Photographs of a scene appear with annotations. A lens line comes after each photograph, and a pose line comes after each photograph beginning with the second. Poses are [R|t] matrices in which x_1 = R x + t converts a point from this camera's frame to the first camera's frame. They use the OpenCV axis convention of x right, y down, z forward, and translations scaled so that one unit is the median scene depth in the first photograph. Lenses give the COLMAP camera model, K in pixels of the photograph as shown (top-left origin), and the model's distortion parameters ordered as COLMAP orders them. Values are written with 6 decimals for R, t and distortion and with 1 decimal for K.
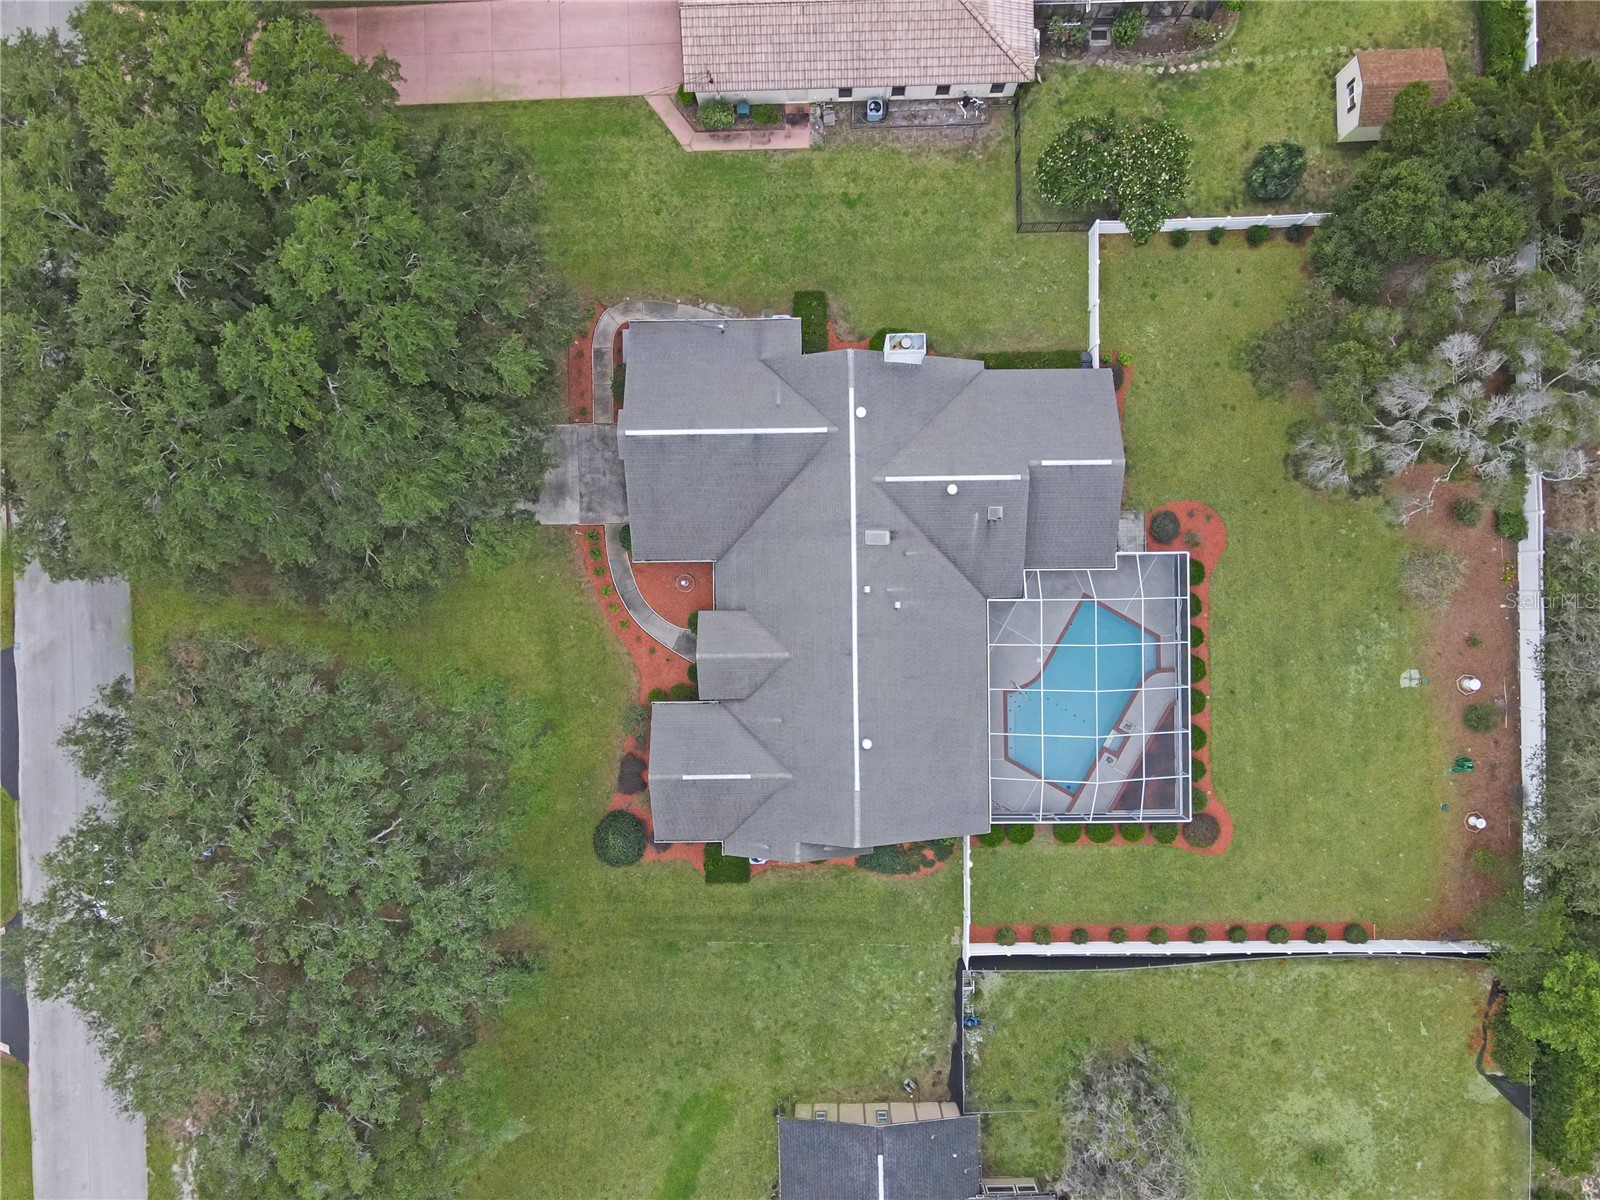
lens RADIAL K [[1170.8, 0, 801.7], [0, 1170.8, 603.3], [0, 0, 1]] dist [0.003561, 0.019474]
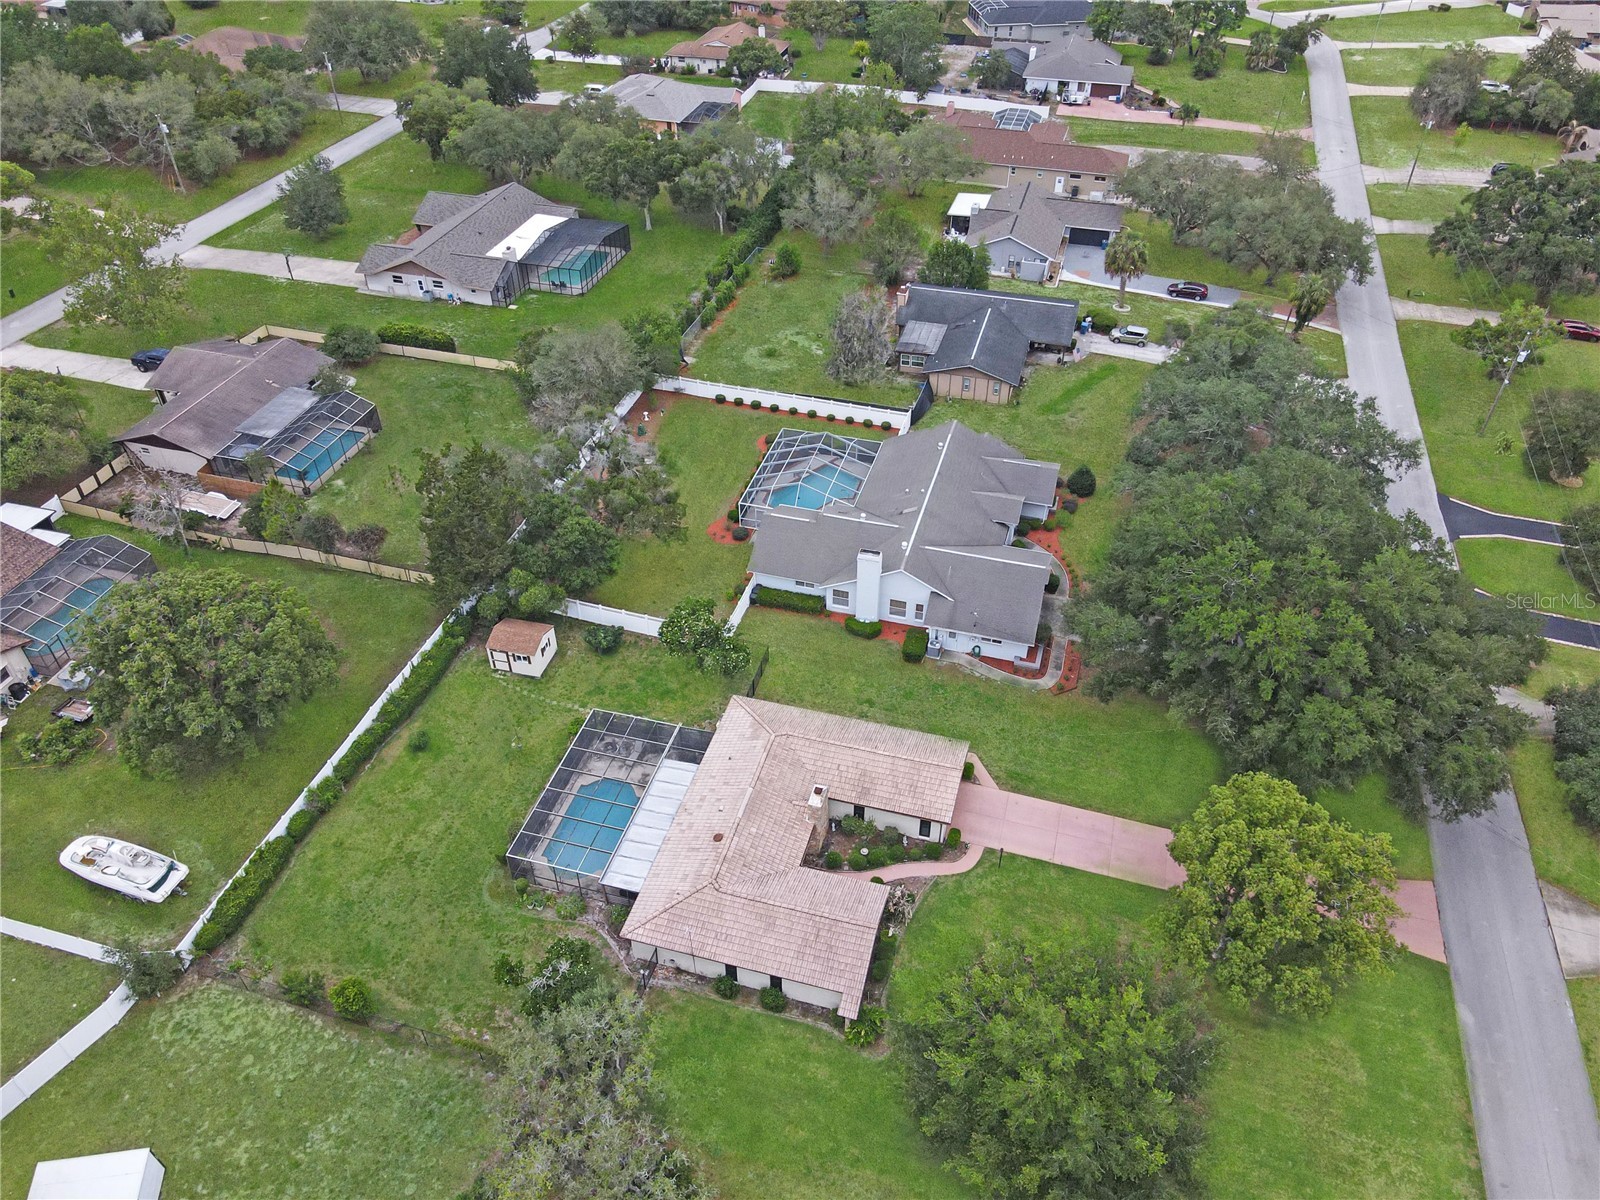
lens RADIAL K [[1170.8, 0, 801.7], [0, 1170.8, 603.3], [0, 0, 1]] dist [0.003561, 0.019474]
pose [[-0.956430, -0.163847, 0.241653, -0.212180], [0.290671, -0.612145, 0.735384, -1.381465], [0.027436, 0.773584, 0.633099, -0.014820]]
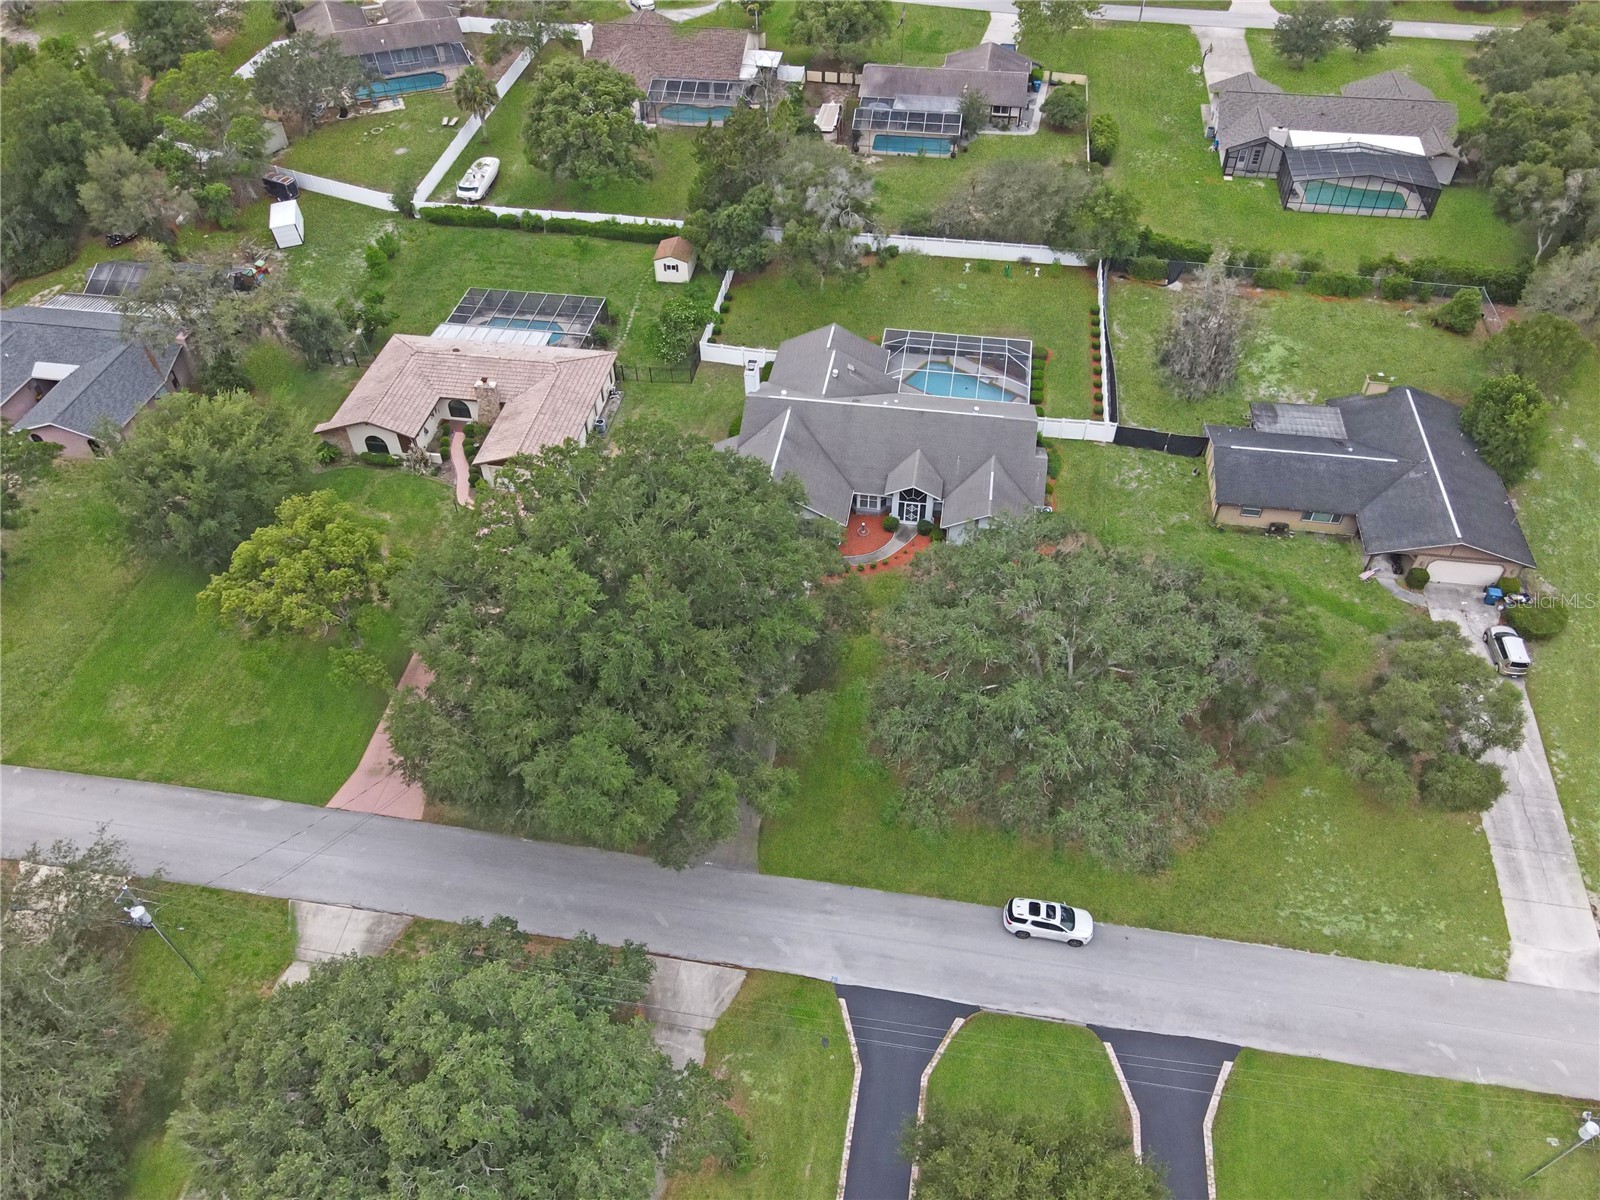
lens RADIAL K [[1172.6, 0, 800.0], [0, 1172.6, 600.0], [0, 0, 1]] dist [0.016739, 0.009826]
pose [[0.173795, -0.680958, 0.711401, -1.273112], [0.984714, 0.111718, -0.133629, 0.116589], [0.011519, 0.723751, 0.689965, 0.019998]]
